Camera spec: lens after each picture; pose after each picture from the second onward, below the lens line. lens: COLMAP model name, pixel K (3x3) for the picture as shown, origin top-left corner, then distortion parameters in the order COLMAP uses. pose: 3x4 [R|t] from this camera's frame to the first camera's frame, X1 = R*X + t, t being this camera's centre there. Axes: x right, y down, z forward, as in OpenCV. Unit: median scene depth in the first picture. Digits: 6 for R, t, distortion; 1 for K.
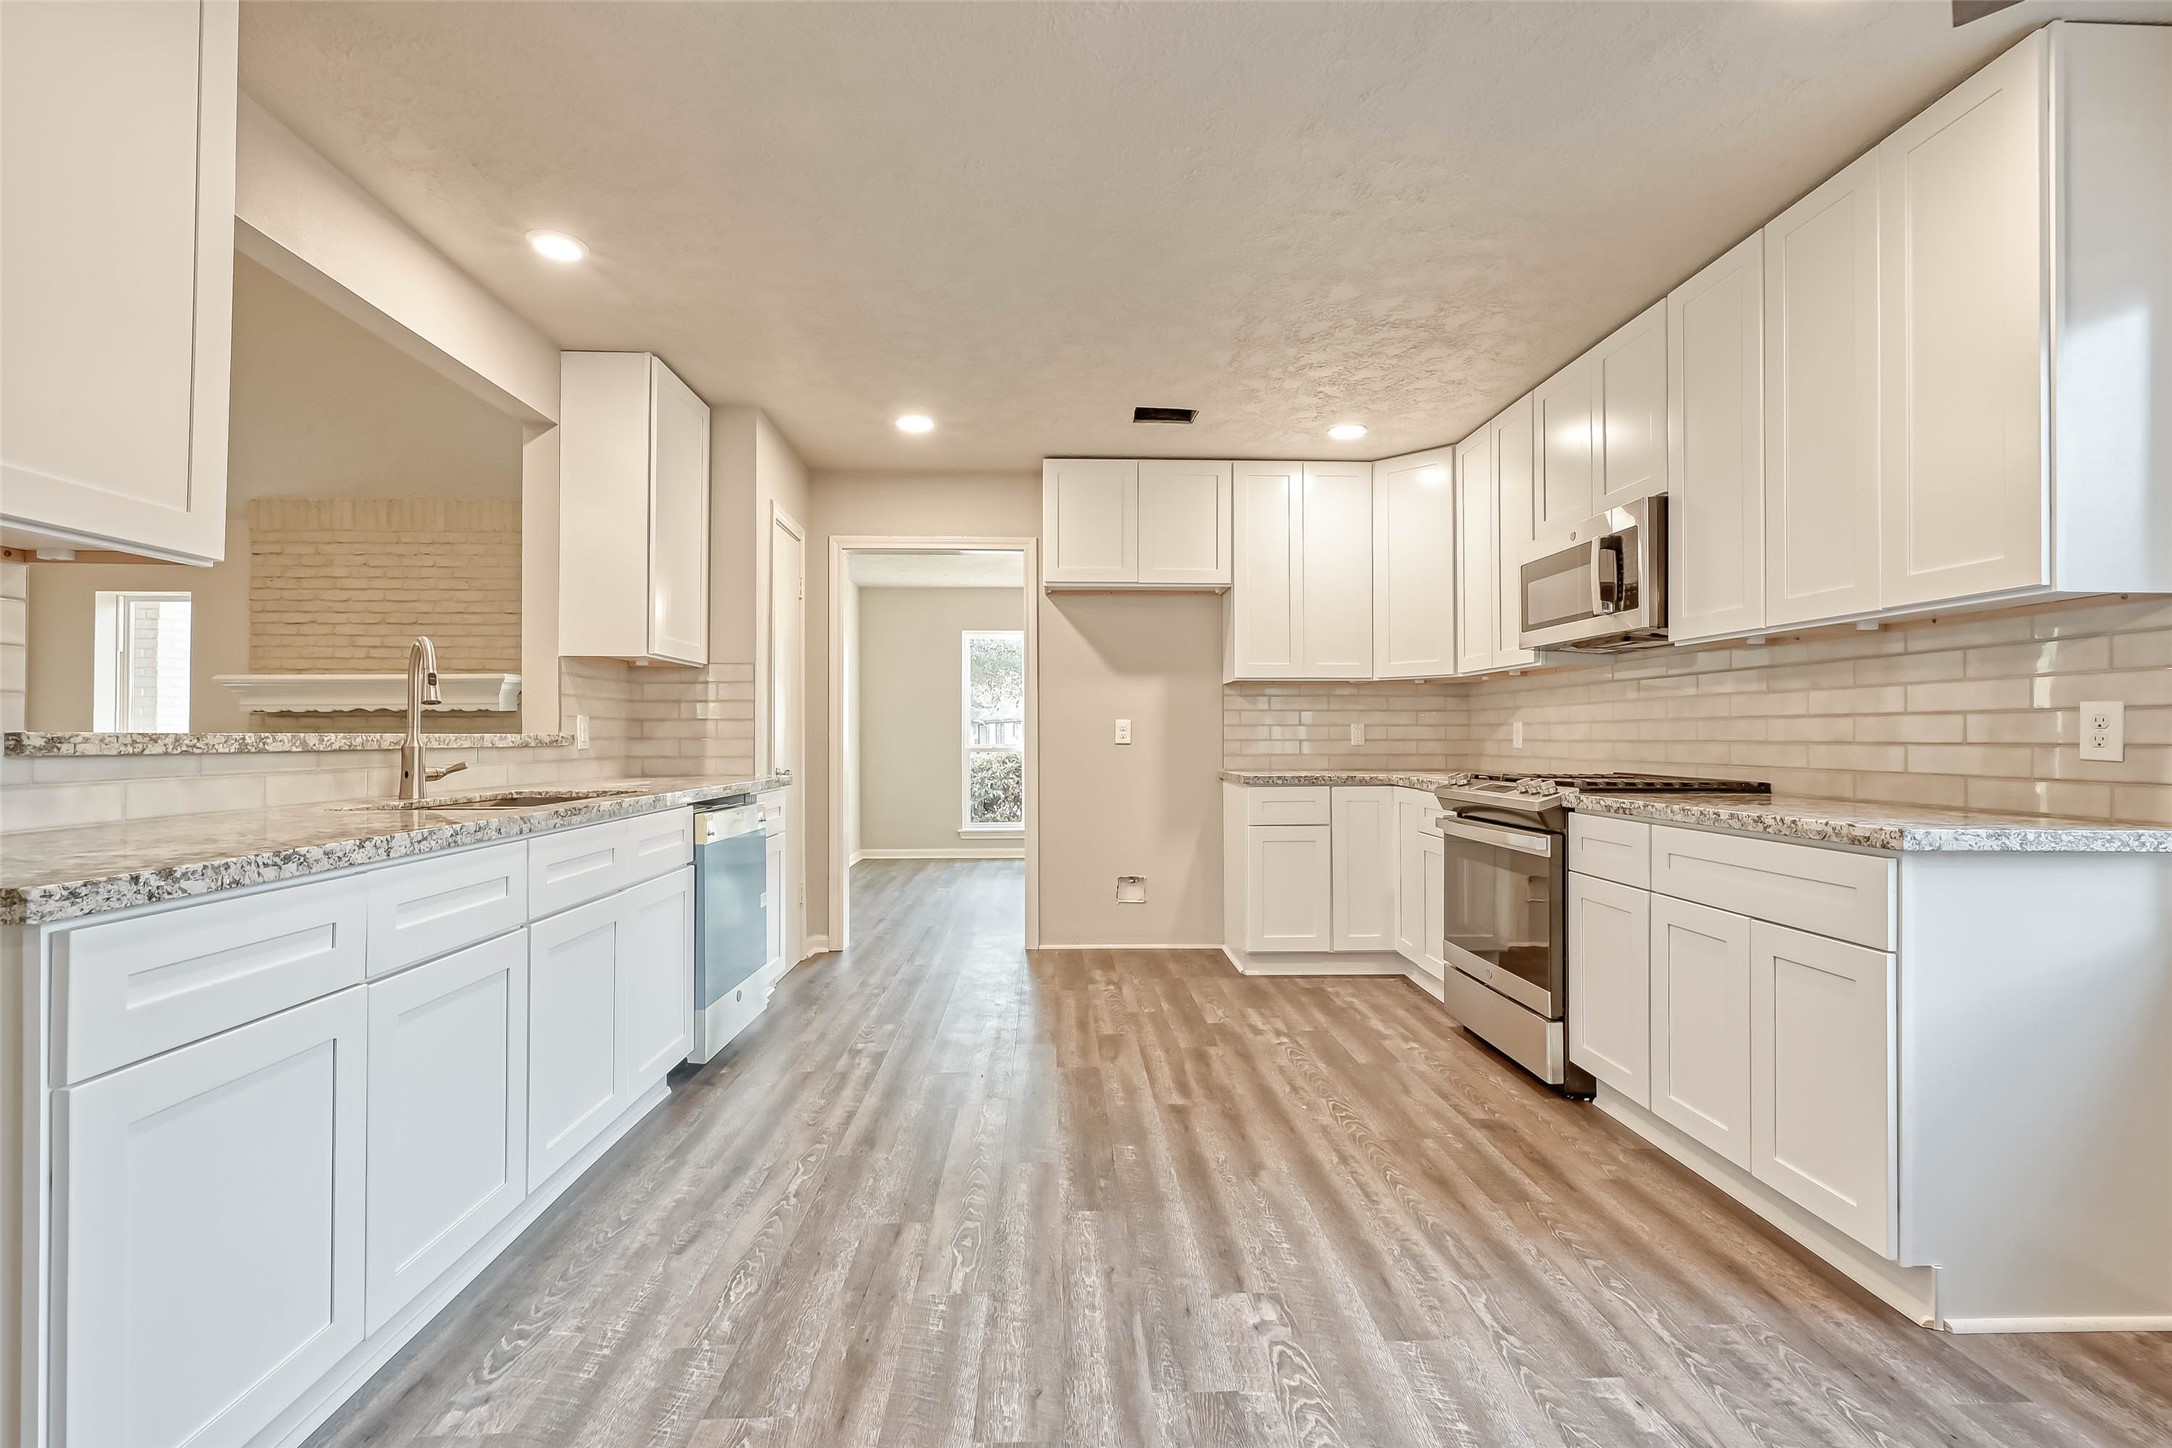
lens RADIAL K [[984.1, 0, 1087.3], [0, 984.1, 718.4], [0, 0, 1]] dist [0.002472, -0.001782]
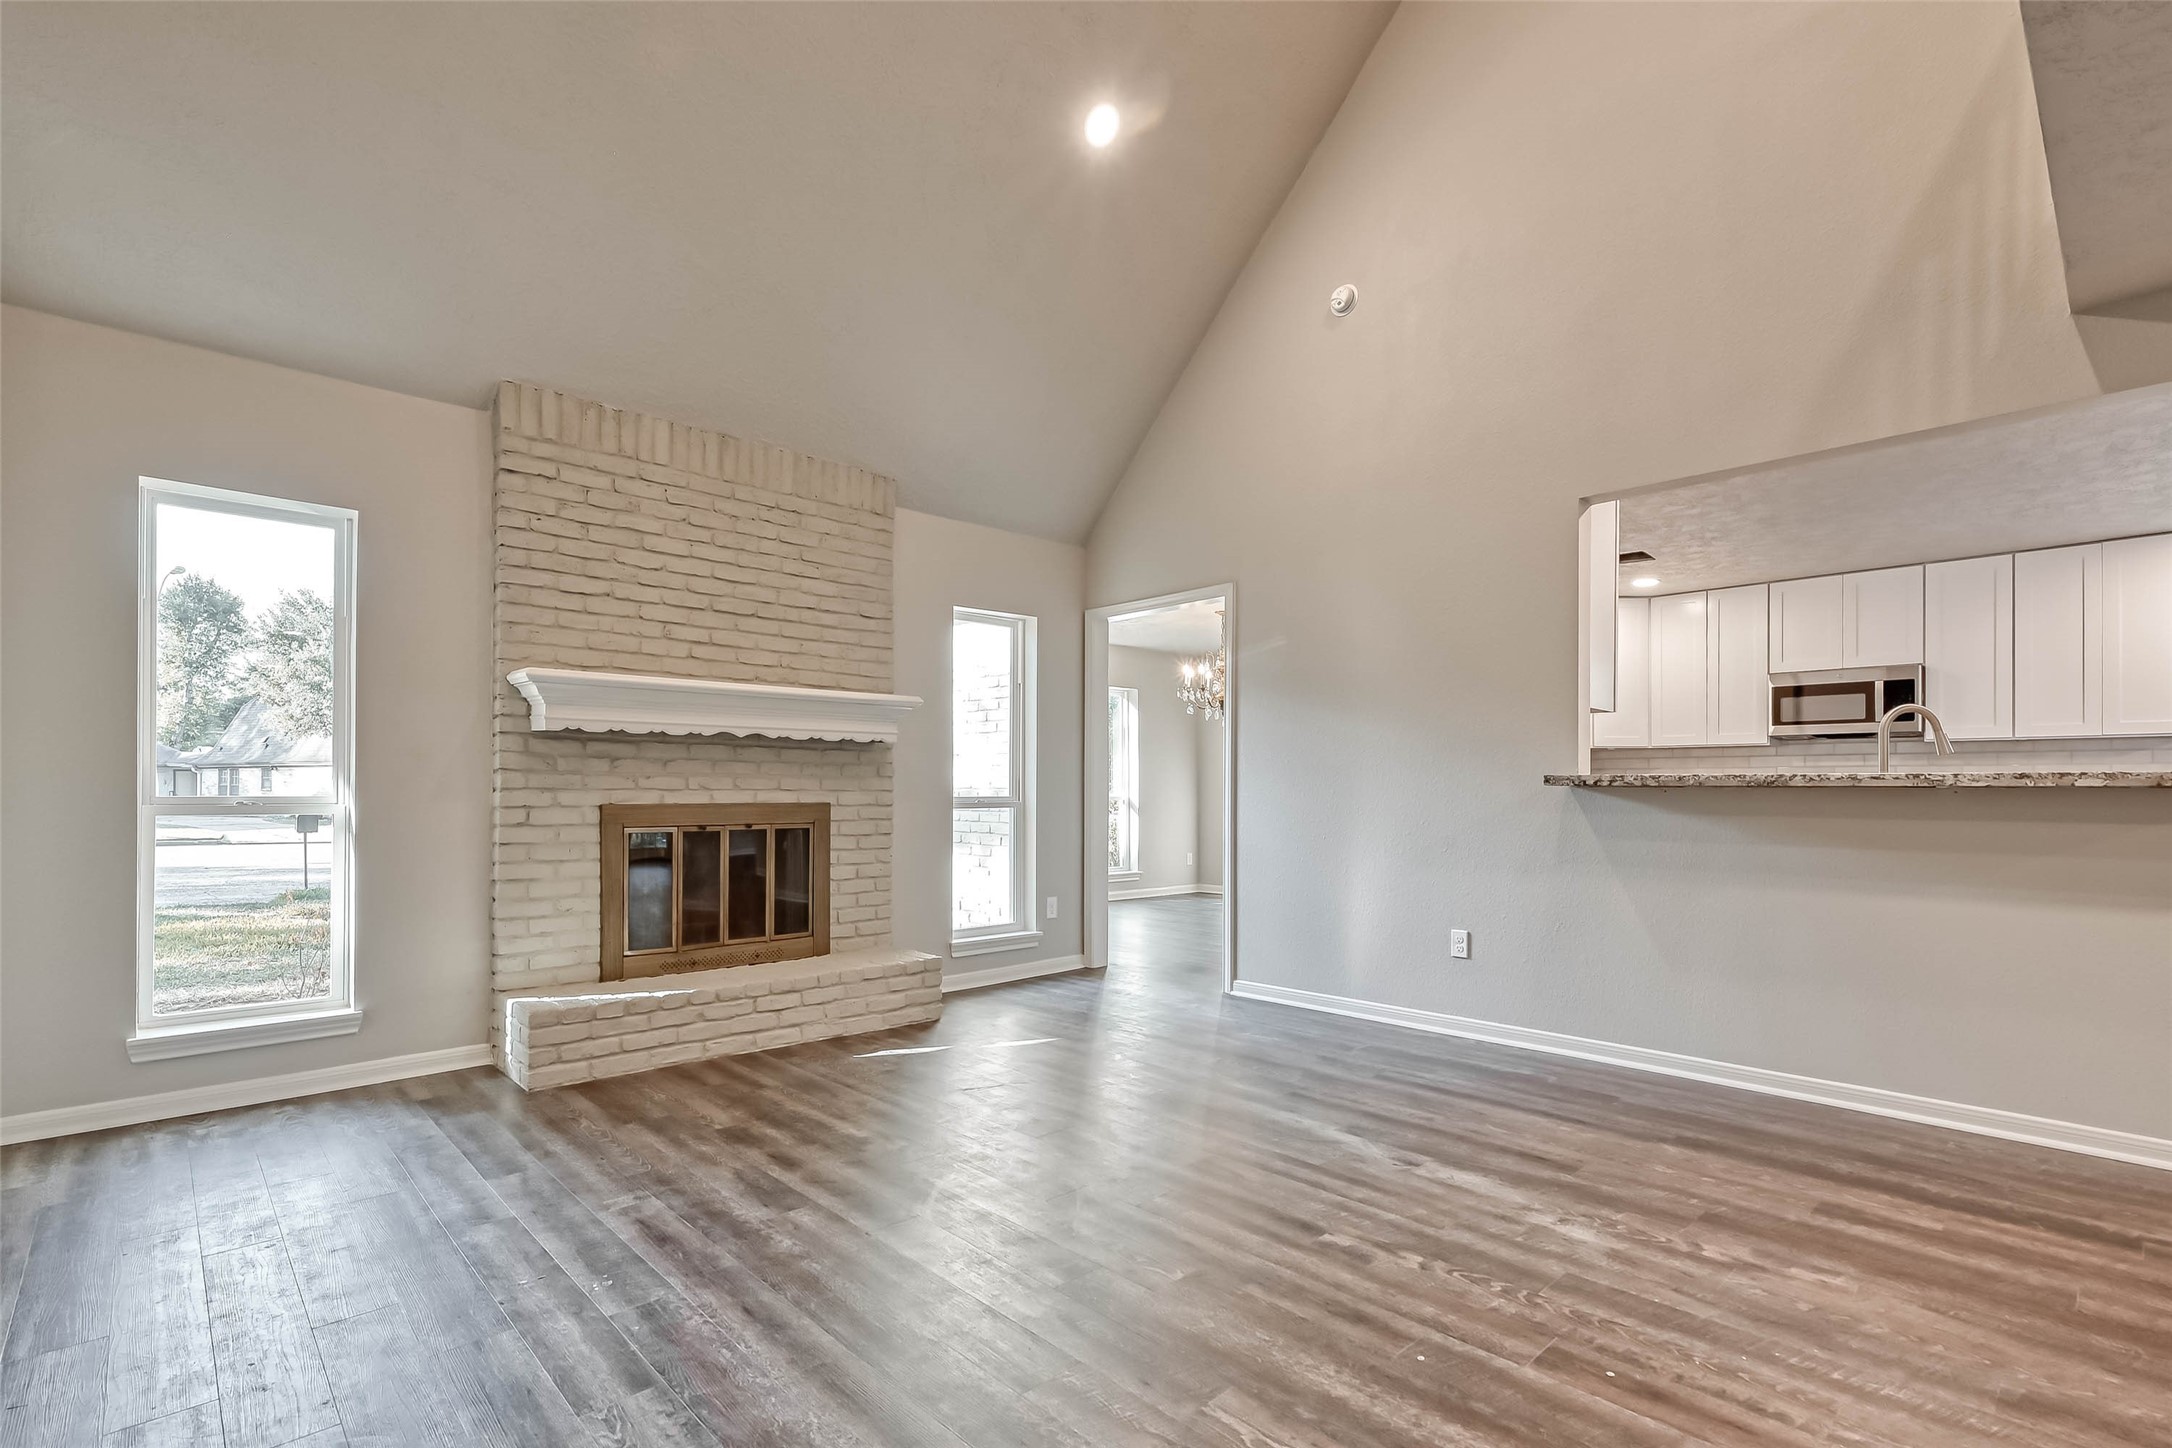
lens RADIAL K [[984.1, 0, 1037.8], [0, 984.1, 780.1], [0, 0, 1]] dist [0.002472, -0.001782]
pose [[0.766432, 0.012924, 0.642195, -0.982400], [-0.018377, 0.999829, 0.001812, 0.017489], [-0.642062, -0.013191, 0.766539, 0.320644]]
